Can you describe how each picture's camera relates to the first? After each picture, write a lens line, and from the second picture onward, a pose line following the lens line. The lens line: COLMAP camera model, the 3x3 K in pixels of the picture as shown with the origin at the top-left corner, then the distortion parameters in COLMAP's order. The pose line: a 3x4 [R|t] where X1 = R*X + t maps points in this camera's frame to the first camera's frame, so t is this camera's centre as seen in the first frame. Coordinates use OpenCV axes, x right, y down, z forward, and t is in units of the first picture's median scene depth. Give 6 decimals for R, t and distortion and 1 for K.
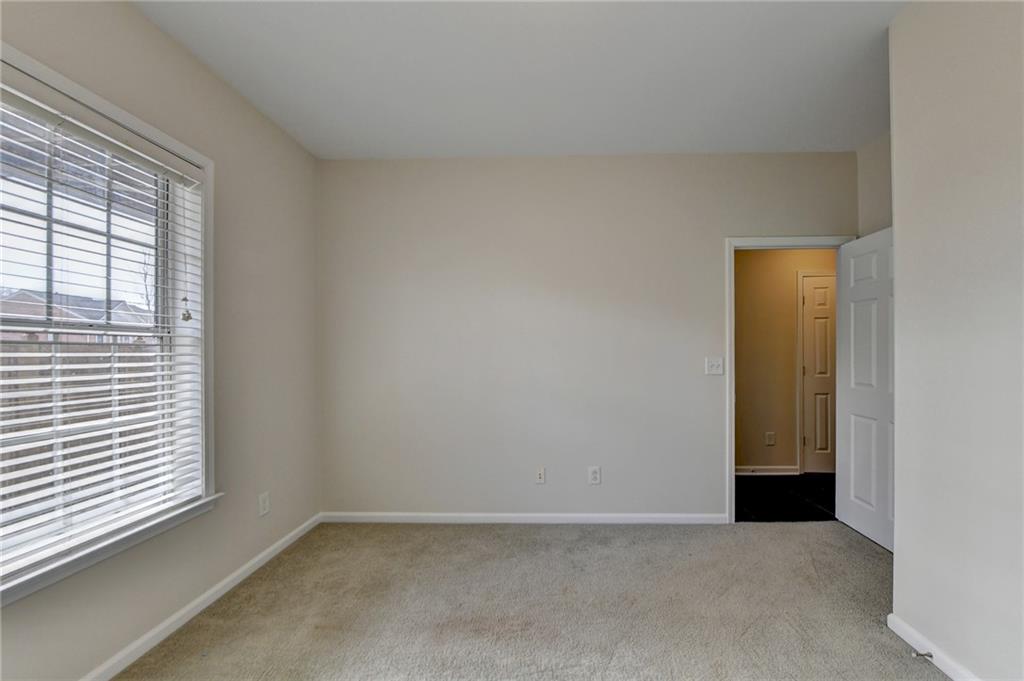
lens RADIAL K [[420.2, 0, 530.5], [0, 420.2, 350.2], [0, 0, 1]] dist [-0.004499, -0.000609]
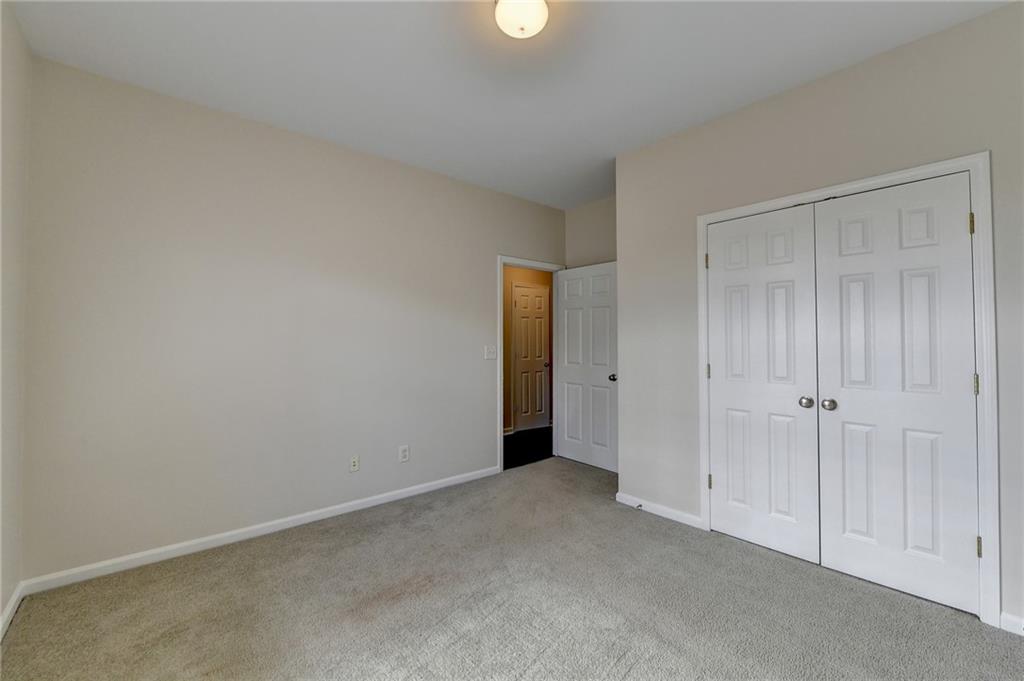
lens RADIAL K [[425.1, 0, 510.2], [0, 425.1, 328.9], [0, 0, 1]] dist [-0.004122, -0.000592]
pose [[0.745678, 0.023545, 0.665891, -0.405501], [-0.005897, 0.999570, -0.028741, 0.002519], [-0.666281, 0.017505, 0.745495, -0.018682]]
